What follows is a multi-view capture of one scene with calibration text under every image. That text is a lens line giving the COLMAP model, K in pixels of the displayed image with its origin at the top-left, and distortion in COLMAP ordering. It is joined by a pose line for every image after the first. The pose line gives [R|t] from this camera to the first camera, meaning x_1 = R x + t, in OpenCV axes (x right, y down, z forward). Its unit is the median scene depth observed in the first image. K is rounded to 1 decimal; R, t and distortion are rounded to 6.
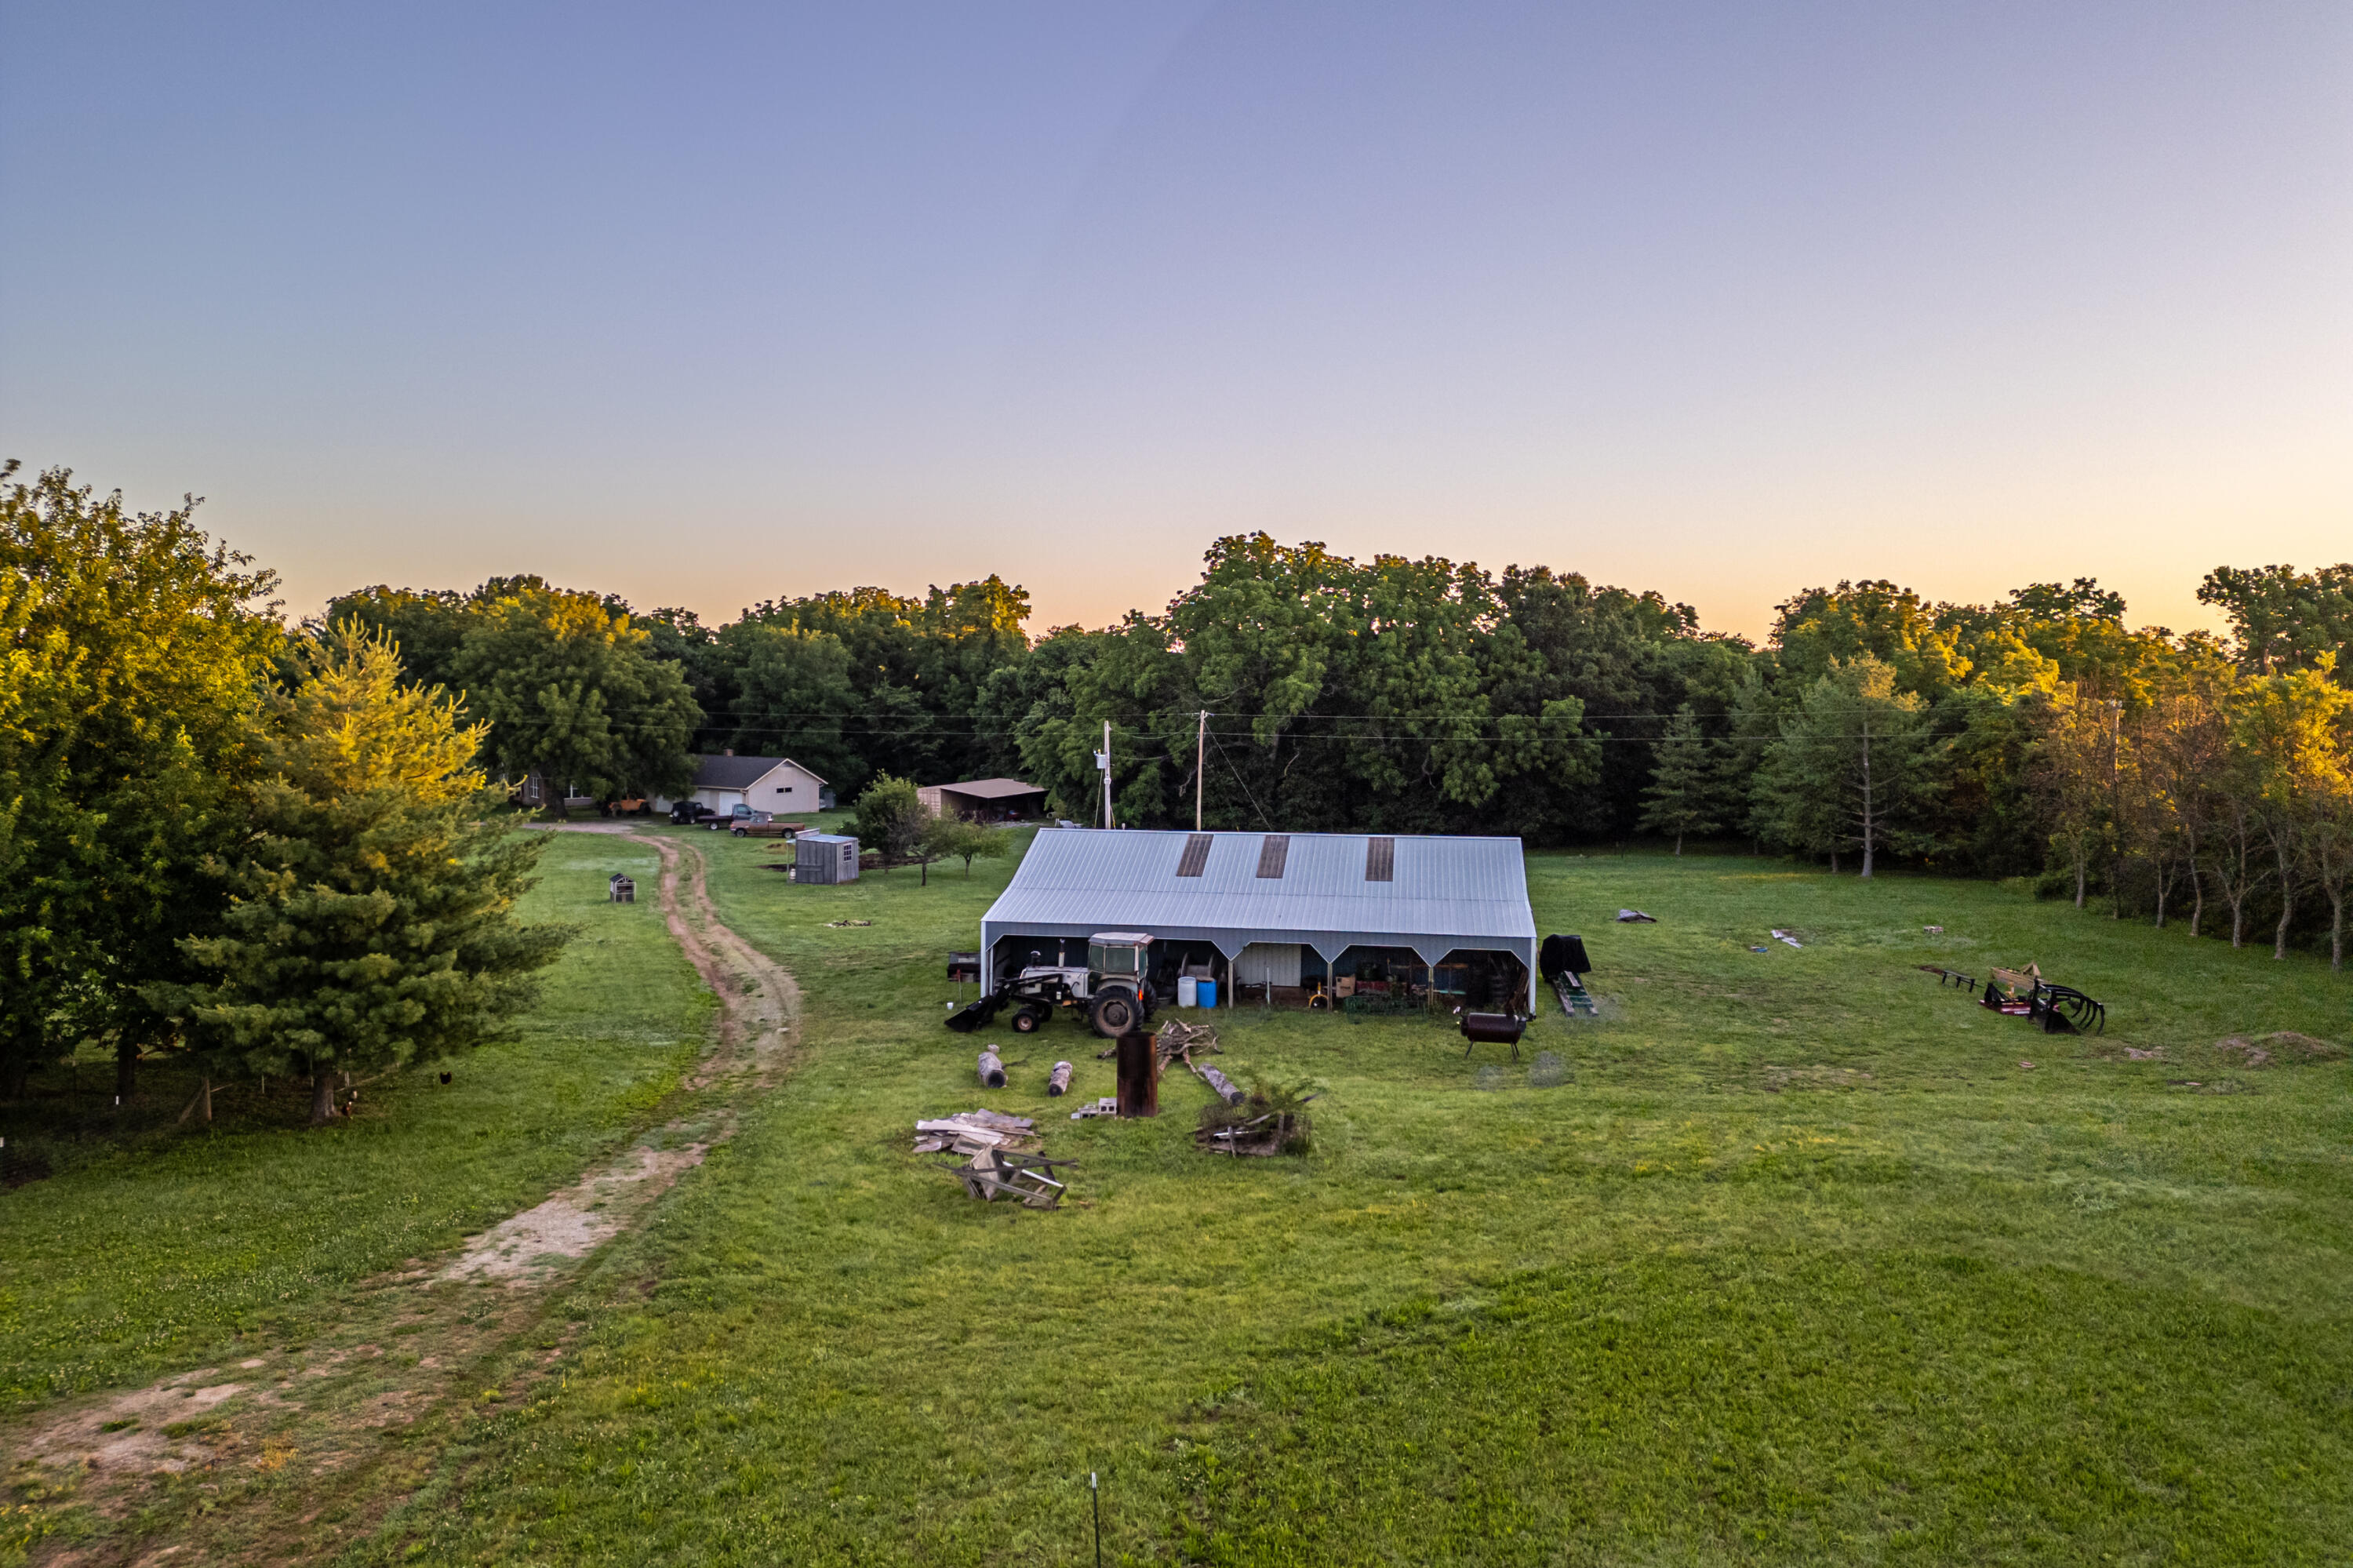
lens RADIAL K [[1644.9, 0, 1176.5], [0, 1644.9, 784.0], [0, 0, 1]] dist [0.095329, -0.098251]
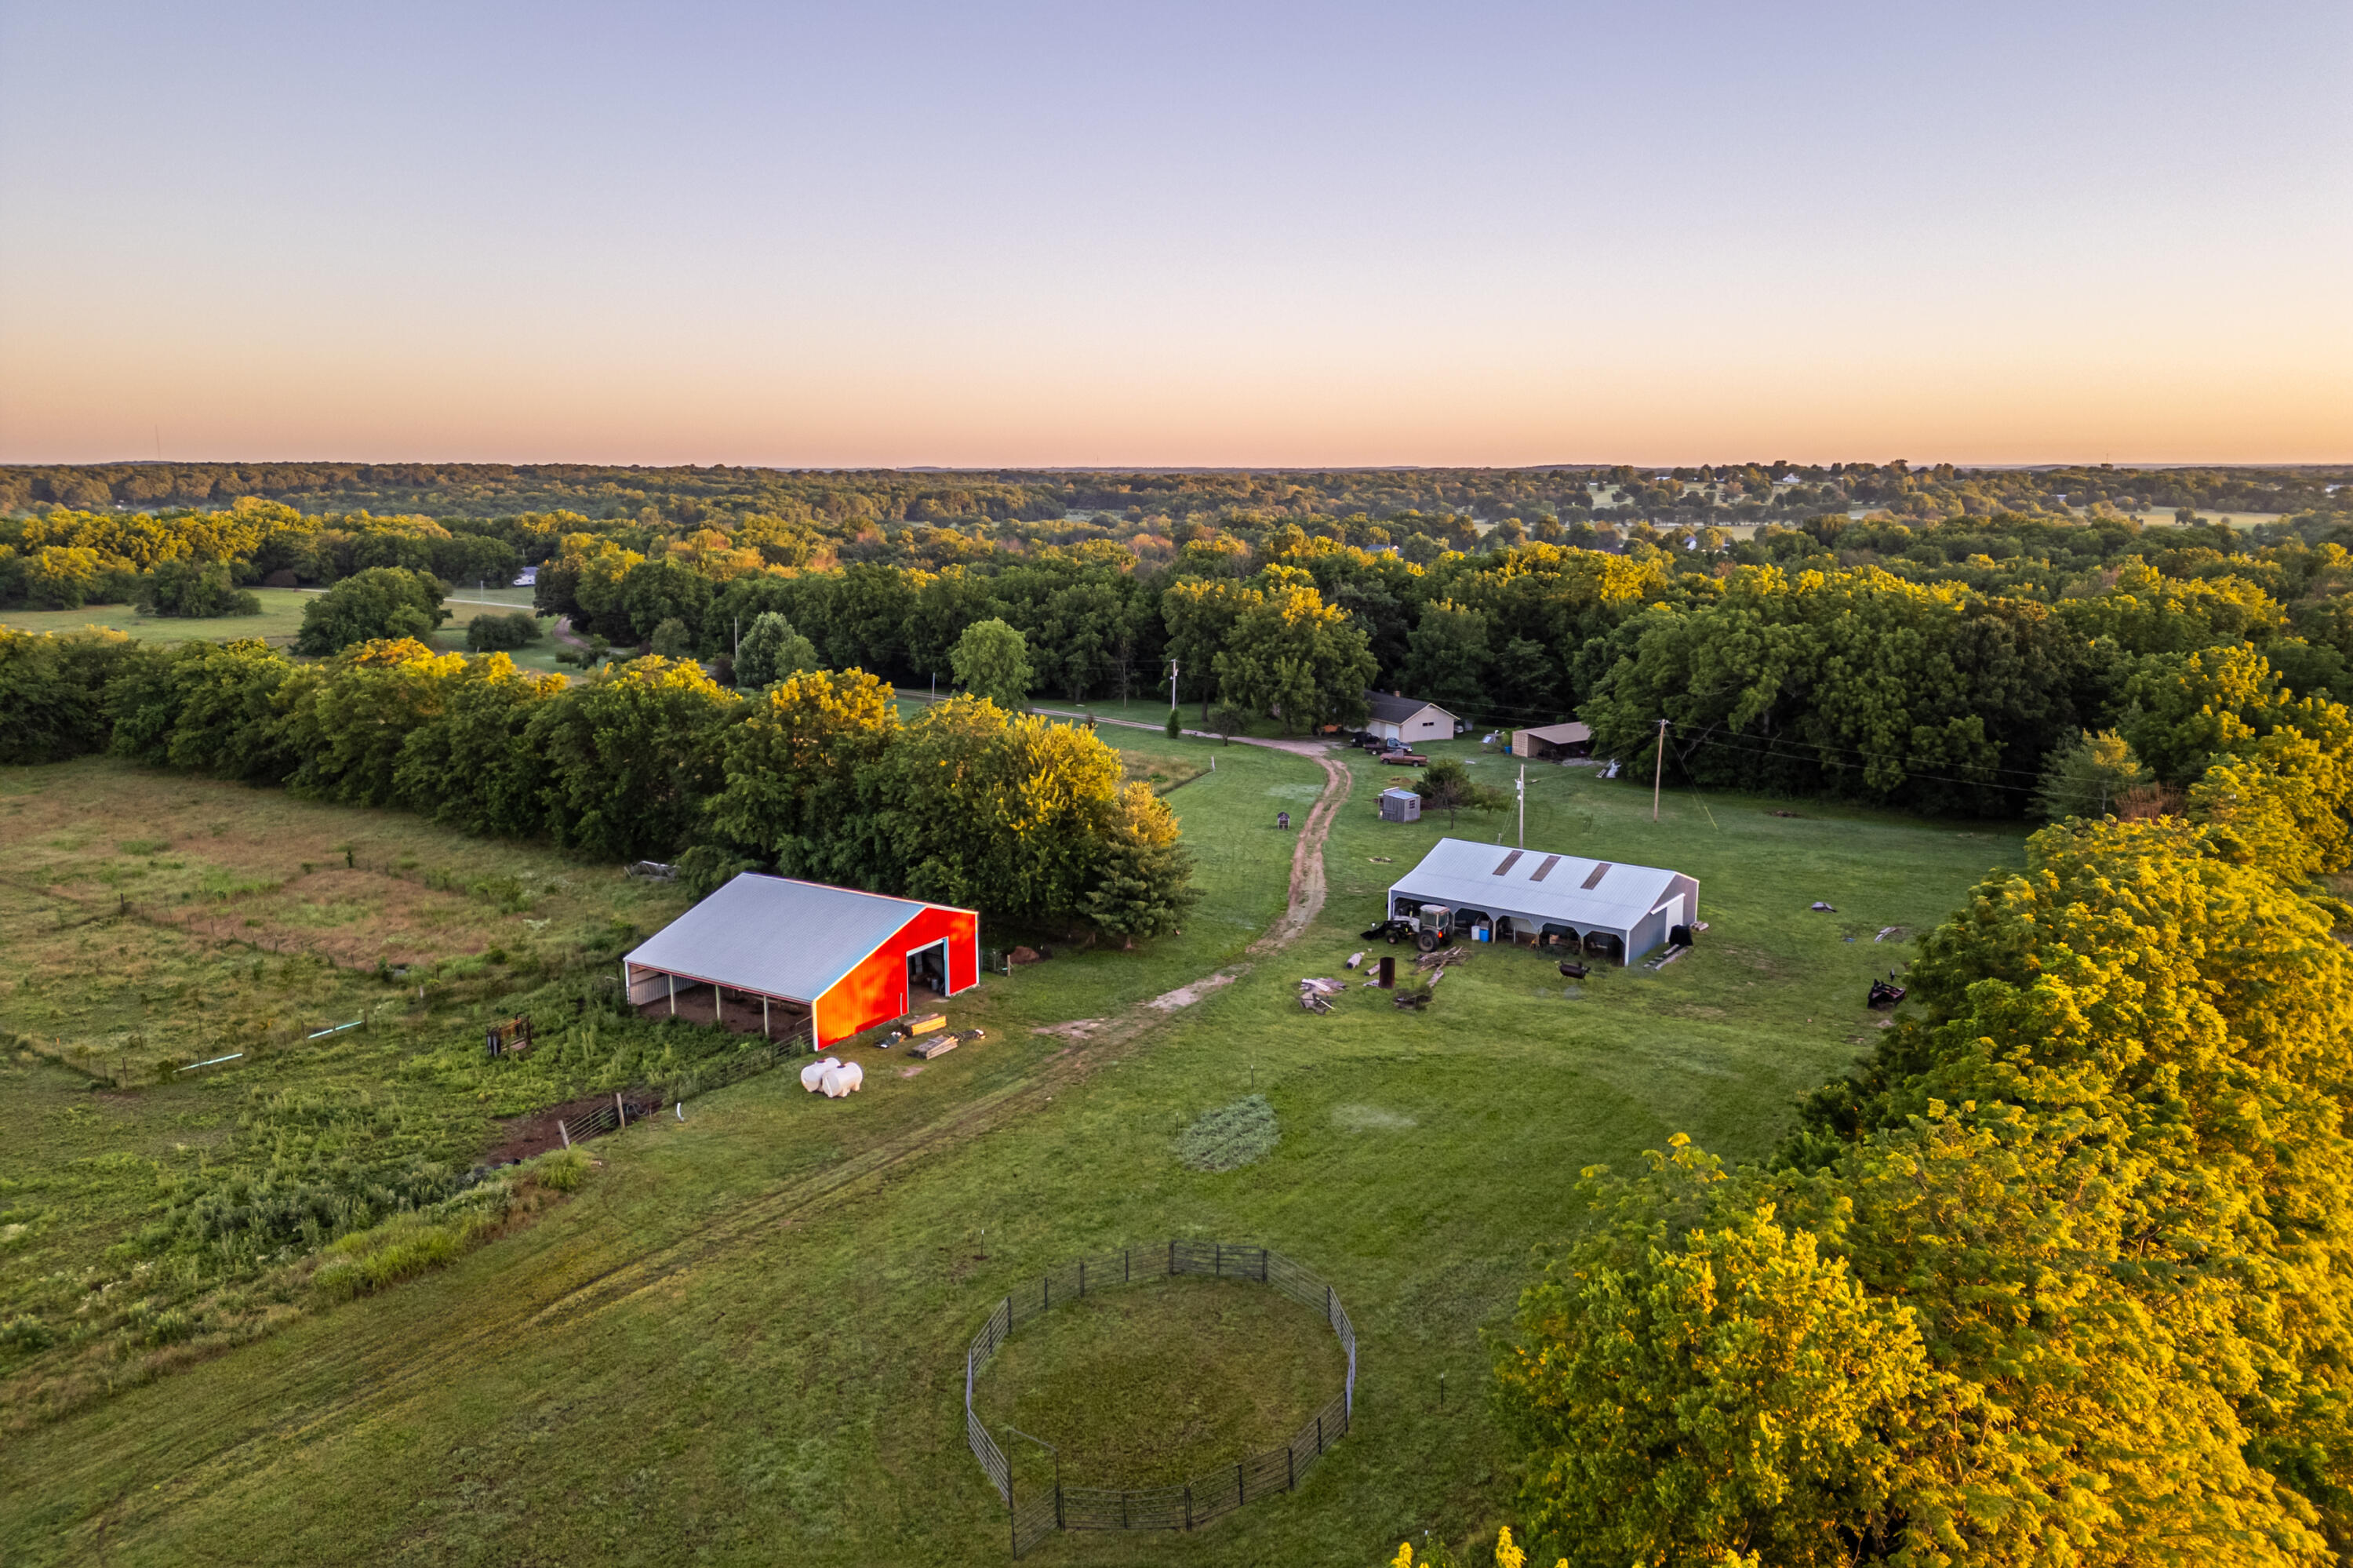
lens RADIAL K [[1644.9, 0, 1176.5], [0, 1644.9, 784.0], [0, 0, 1]] dist [0.095329, -0.098251]
pose [[0.888279, 0.084341, -0.451493, 0.276722], [-0.029401, 0.991421, 0.127357, -0.148631], [0.458361, -0.099855, 0.883139, -0.483879]]
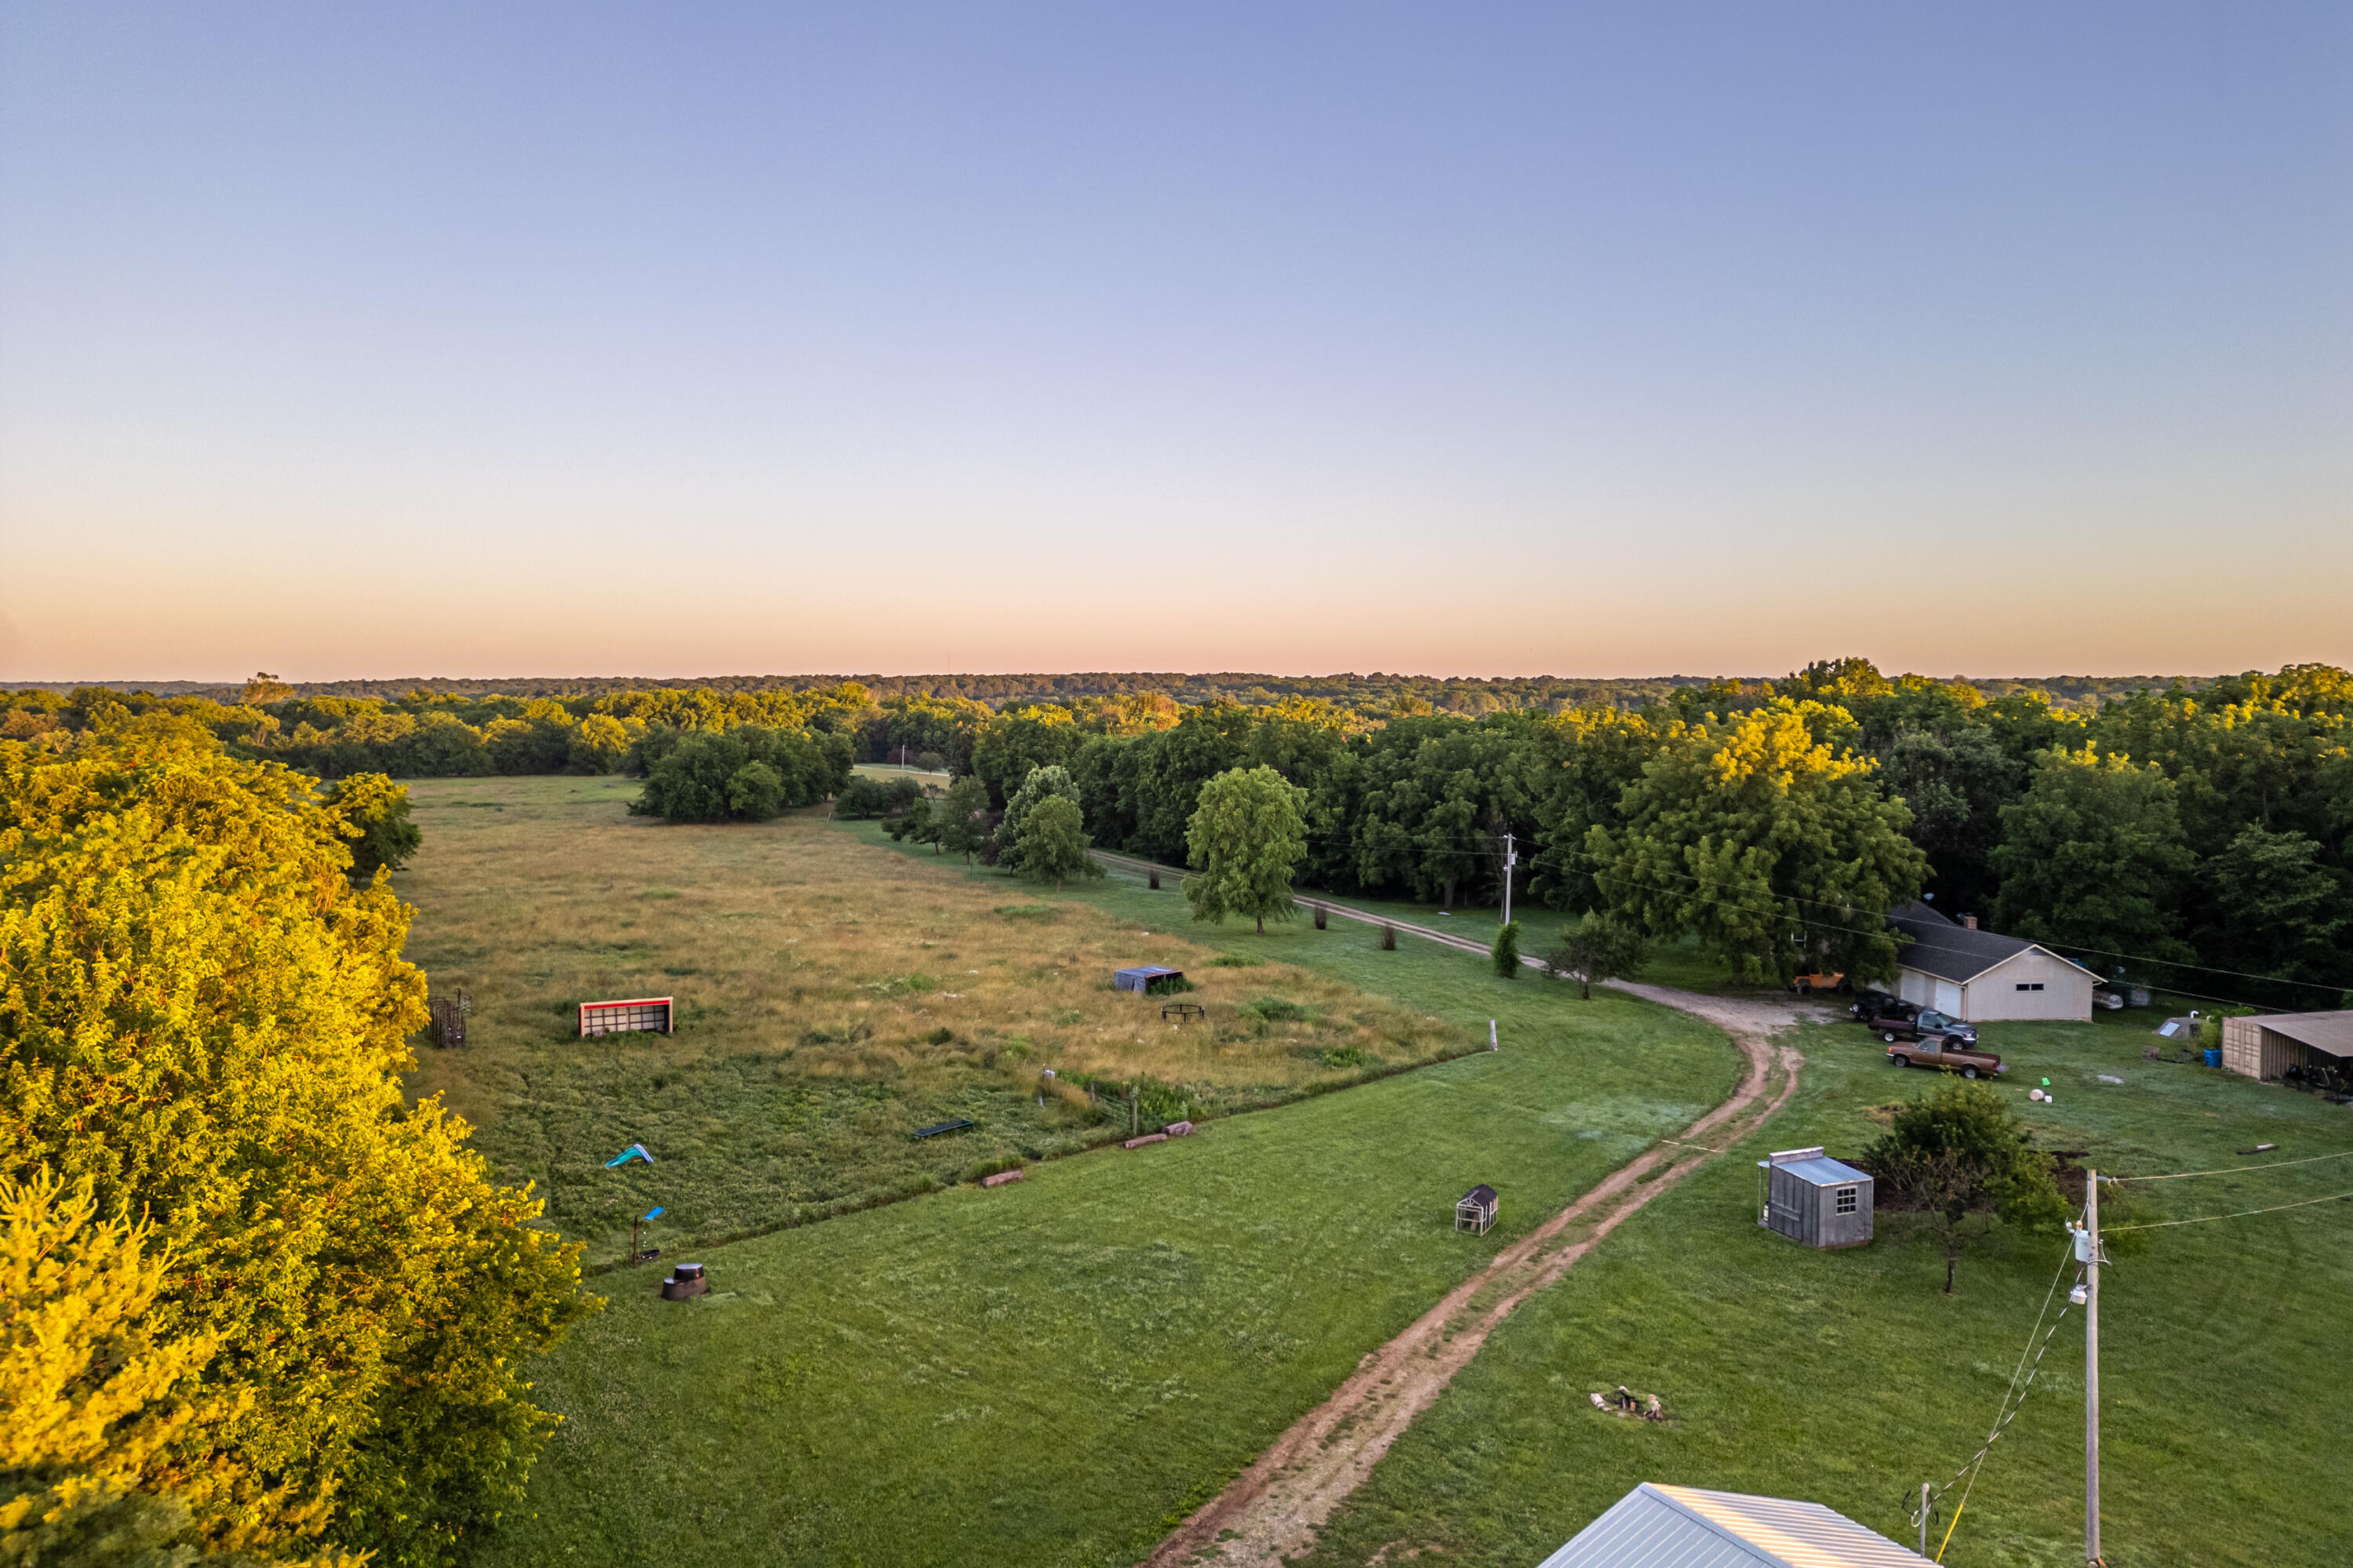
lens RADIAL K [[1644.9, 0, 1176.5], [0, 1644.9, 784.0], [0, 0, 1]] dist [0.095329, -0.098251]
pose [[0.635772, 0.044218, -0.770609, 0.104069], [-0.049833, 0.998626, 0.016189, -0.093927], [0.770267, 0.028109, 0.637102, 0.290384]]
